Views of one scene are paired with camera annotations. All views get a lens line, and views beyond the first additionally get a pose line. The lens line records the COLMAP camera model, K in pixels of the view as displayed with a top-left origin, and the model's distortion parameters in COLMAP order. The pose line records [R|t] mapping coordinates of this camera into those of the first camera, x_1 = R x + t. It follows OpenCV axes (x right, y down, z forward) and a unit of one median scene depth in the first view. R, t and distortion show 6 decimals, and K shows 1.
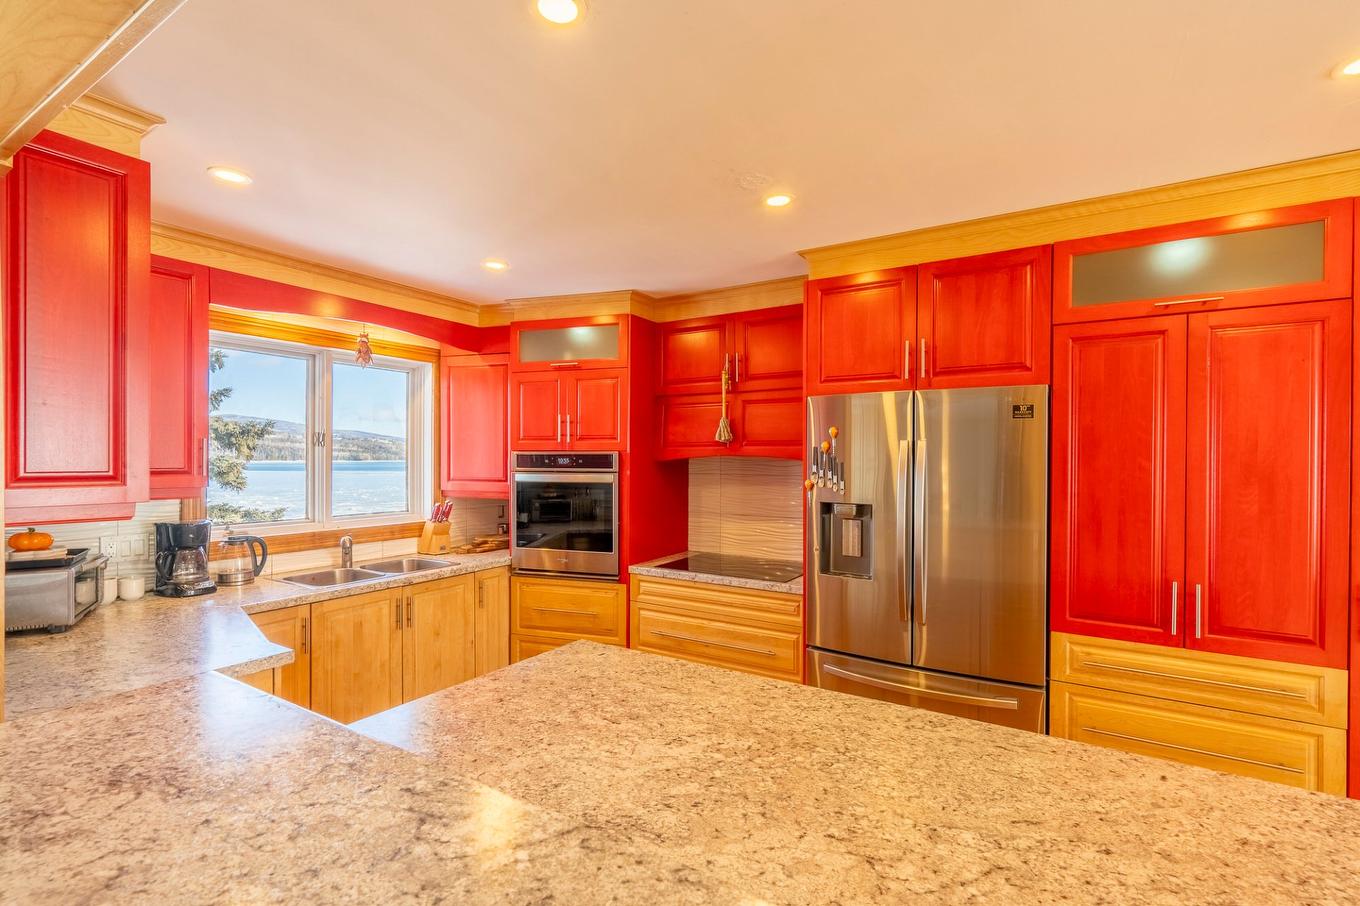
lens RADIAL K [[615.6, 0, 682.2], [0, 615.6, 457.2], [0, 0, 1]] dist [-0.001212, 0.000144]
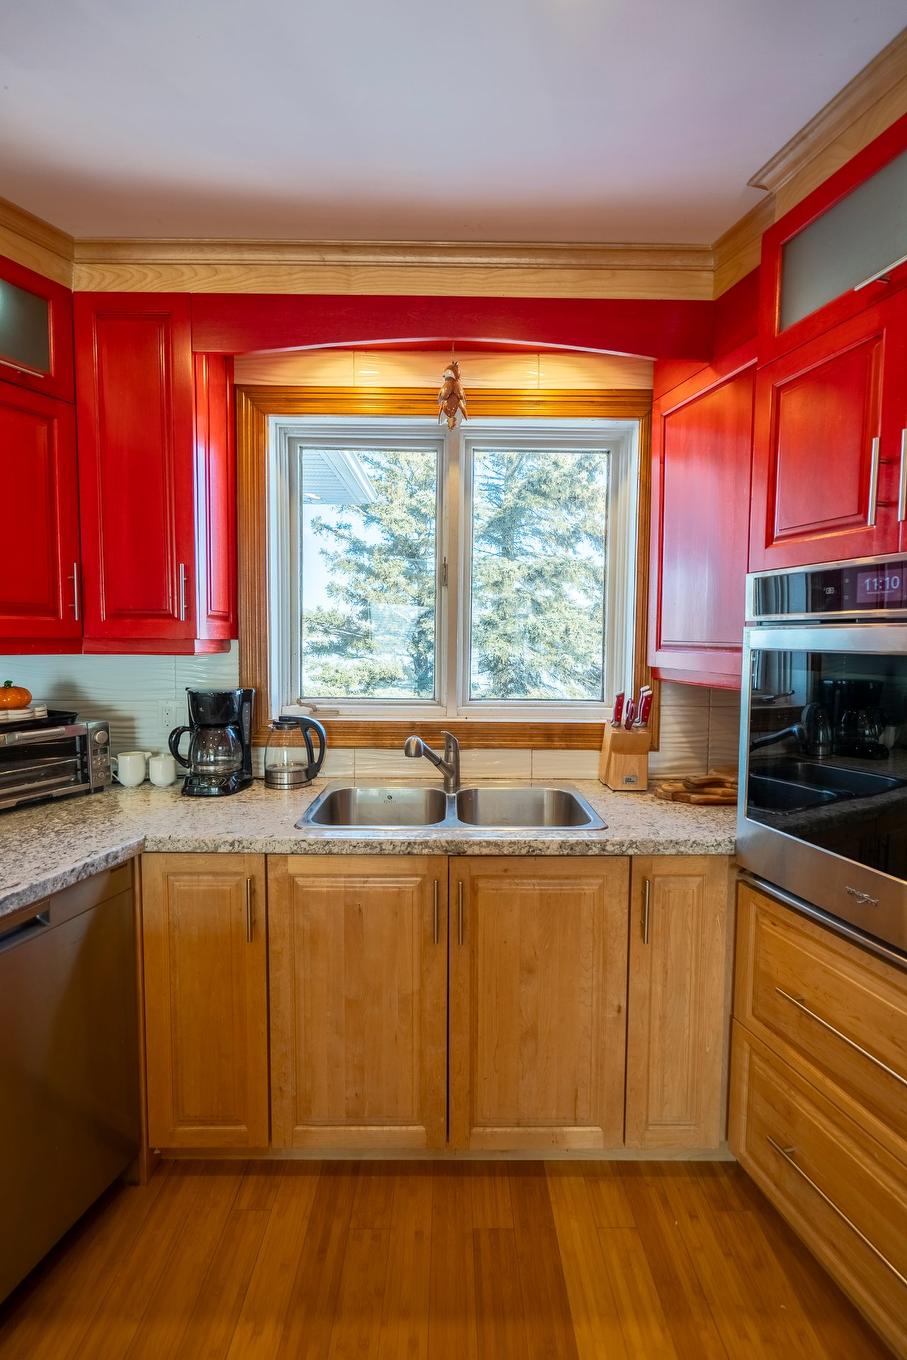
lens RADIAL K [[615.6, 0, 456.9], [0, 615.6, 678.3], [0, 0, 1]] dist [-0.001212, 0.000144]
pose [[0.536677, 0.061064, -0.841575, -0.044751], [-0.006299, 0.997640, 0.068372, 0.032598], [0.843764, -0.031392, 0.535795, 0.655397]]
